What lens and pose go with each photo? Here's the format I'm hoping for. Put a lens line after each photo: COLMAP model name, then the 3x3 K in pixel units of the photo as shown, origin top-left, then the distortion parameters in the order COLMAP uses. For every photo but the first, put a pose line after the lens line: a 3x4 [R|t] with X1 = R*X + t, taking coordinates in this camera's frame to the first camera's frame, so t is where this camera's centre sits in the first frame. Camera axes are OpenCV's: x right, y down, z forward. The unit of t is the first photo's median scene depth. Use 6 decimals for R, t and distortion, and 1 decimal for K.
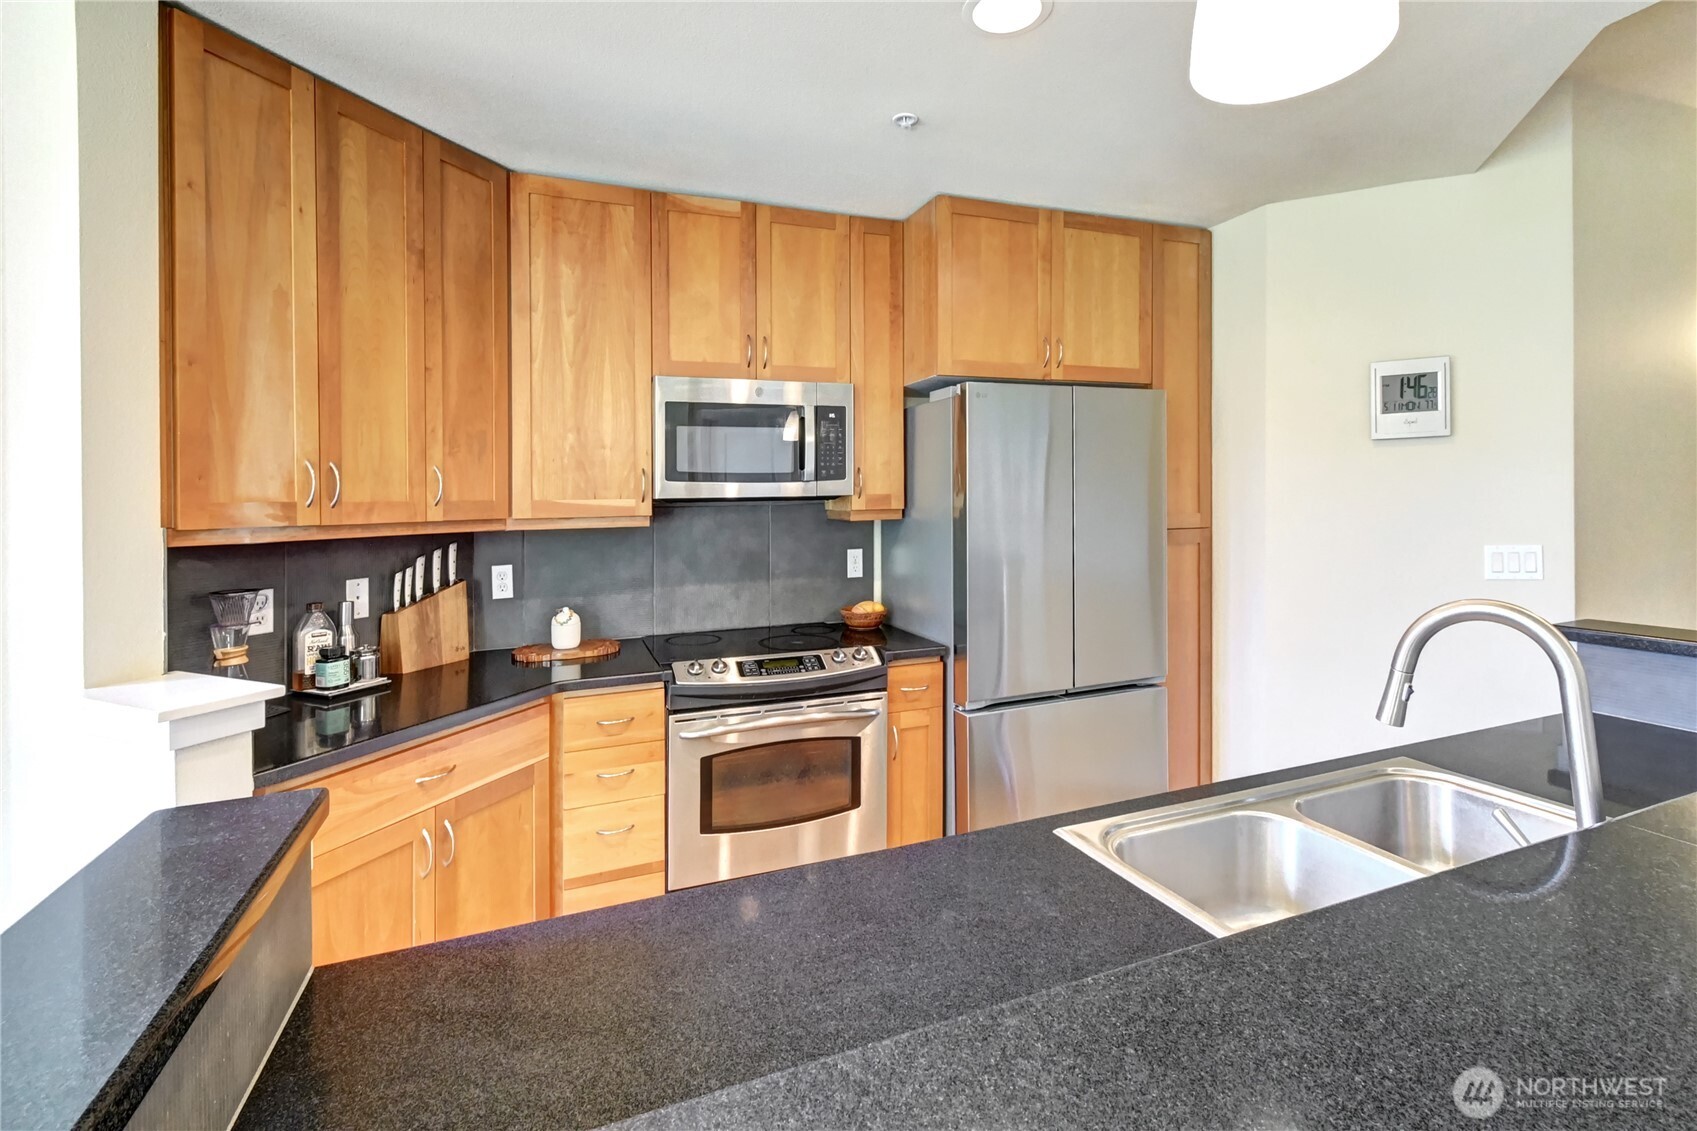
lens RADIAL K [[778.1, 0, 824.8], [0, 778.1, 516.7], [0, 0, 1]] dist [0.000880, 0.000136]
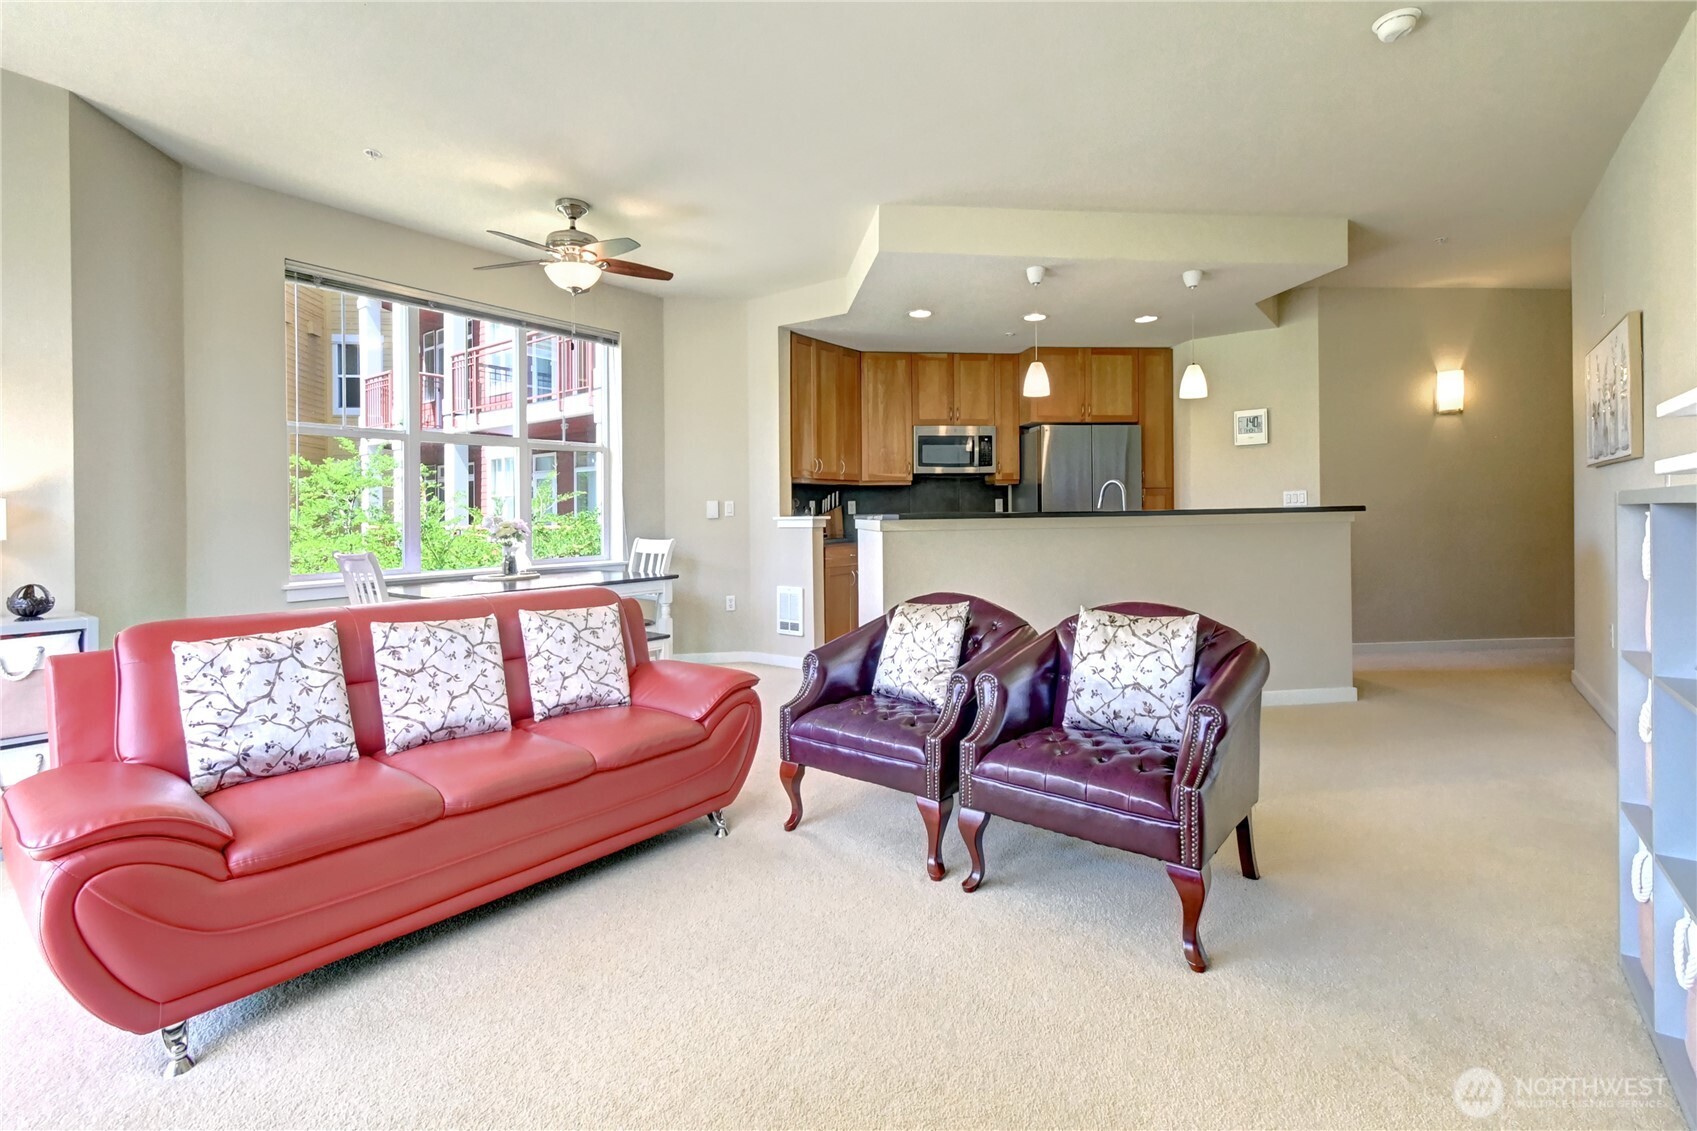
lens RADIAL K [[760.2, 0, 794.5], [0, 760.2, 513.9], [0, 0, 1]] dist [0.010647, 0.000114]
pose [[0.953327, 0.011646, -0.301715, 0.164966], [-0.013639, 0.999897, -0.004499, 0.125026], [0.301632, 0.008404, 0.953387, -1.498856]]
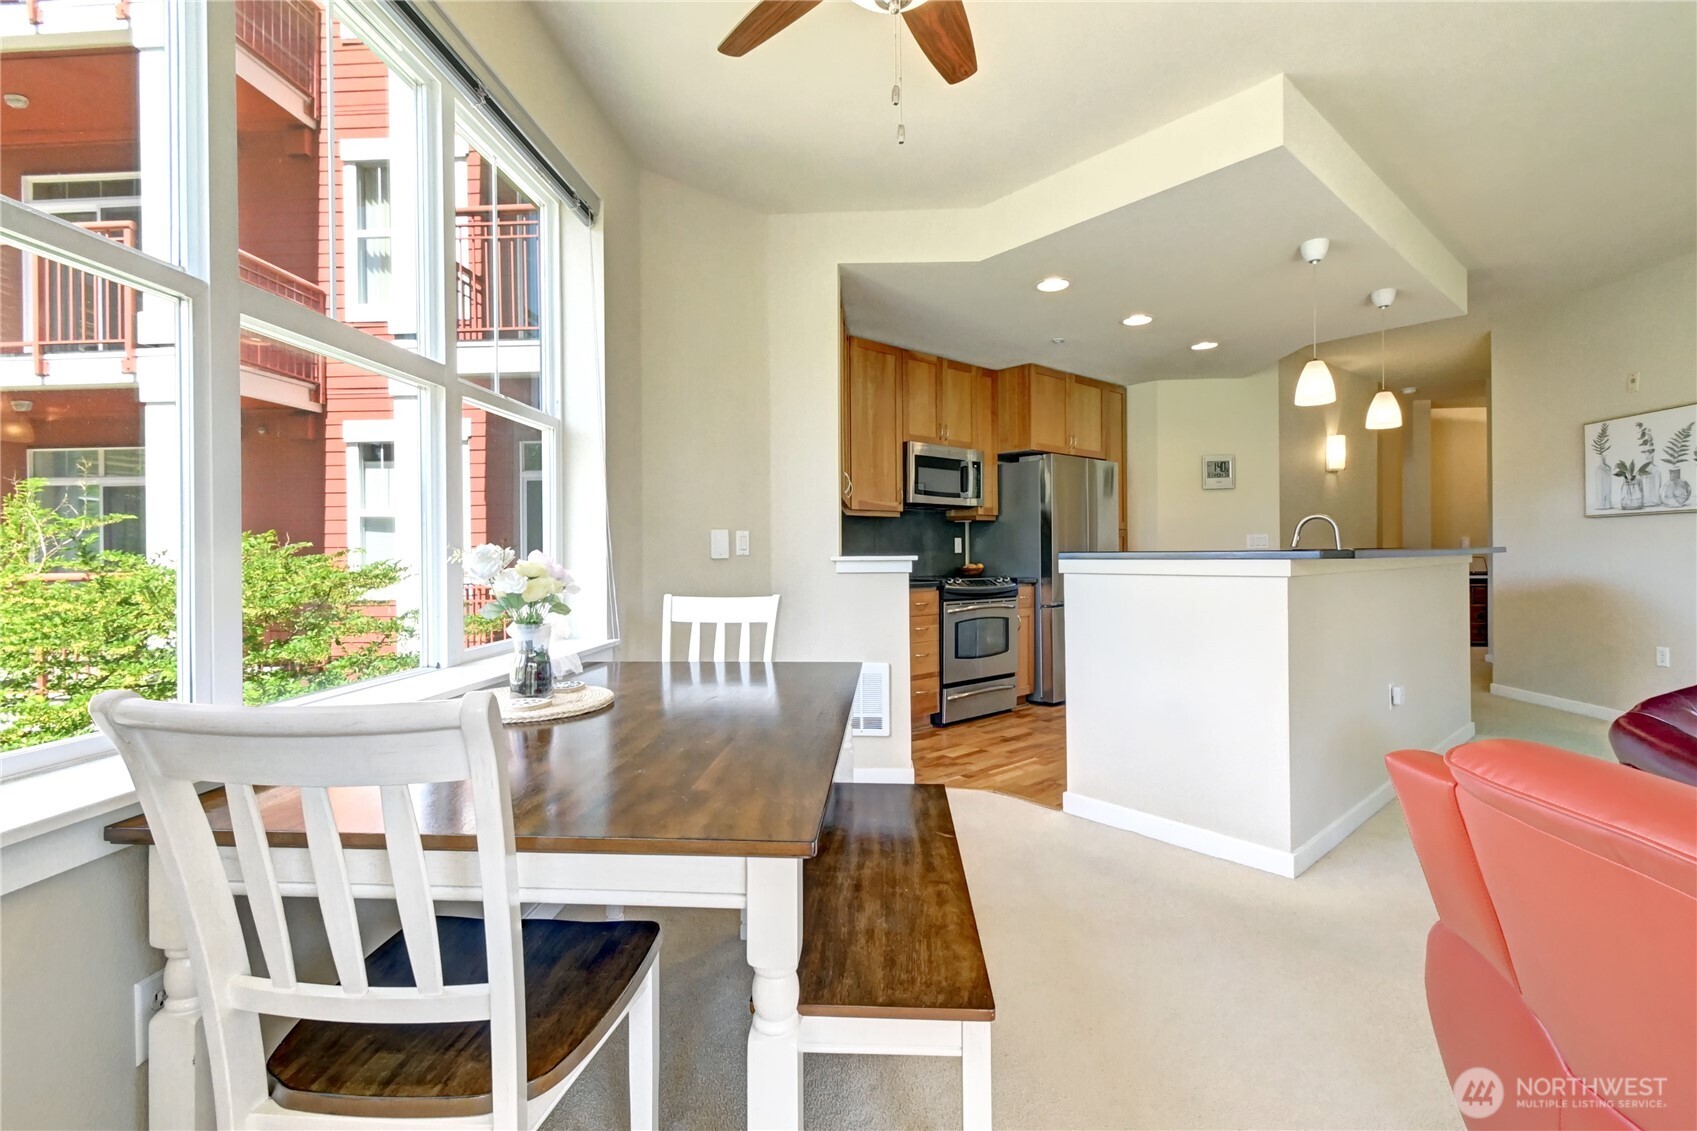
lens RADIAL K [[731.8, 0, 844.3], [0, 731.8, 555.9], [0, 0, 1]] dist [0.012347, -0.000582]
pose [[0.948886, 0.017596, 0.315129, -0.961177], [-0.012616, 0.999761, -0.017834, 0.147834], [-0.315368, 0.012947, 0.948881, -0.727117]]
